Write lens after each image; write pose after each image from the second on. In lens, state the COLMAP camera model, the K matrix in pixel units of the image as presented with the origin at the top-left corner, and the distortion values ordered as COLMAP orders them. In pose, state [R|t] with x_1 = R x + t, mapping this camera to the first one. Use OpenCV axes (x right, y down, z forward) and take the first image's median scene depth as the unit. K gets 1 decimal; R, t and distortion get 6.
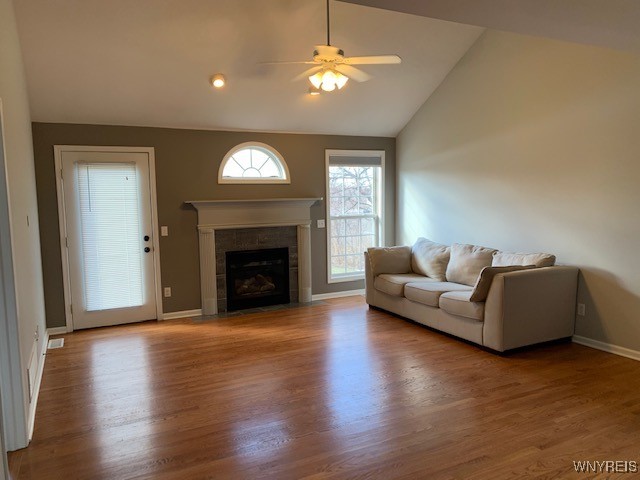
lens RADIAL K [[494.5, 0, 317.0], [0, 494.5, 244.6], [0, 0, 1]] dist [0.034899, -0.006901]
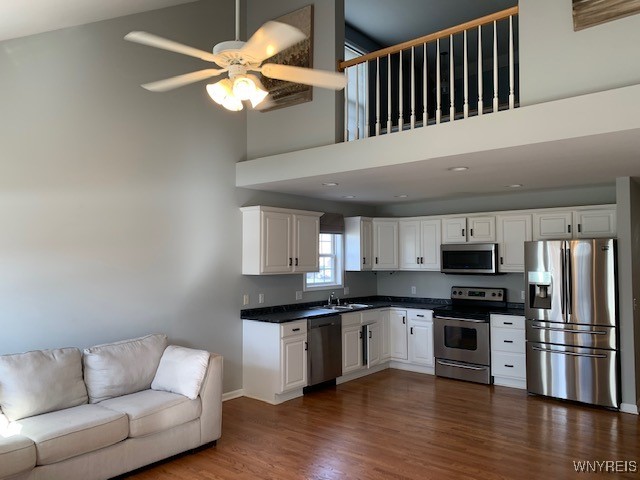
lens RADIAL K [[494.5, 0, 320.0], [0, 494.5, 239.7], [0, 0, 1]] dist [0.034899, -0.006901]
pose [[-0.394201, 0.046709, 0.917837, -0.725229], [0.100184, 0.994940, -0.007604, -0.165717], [-0.913547, 0.088955, -0.396886, 1.415689]]
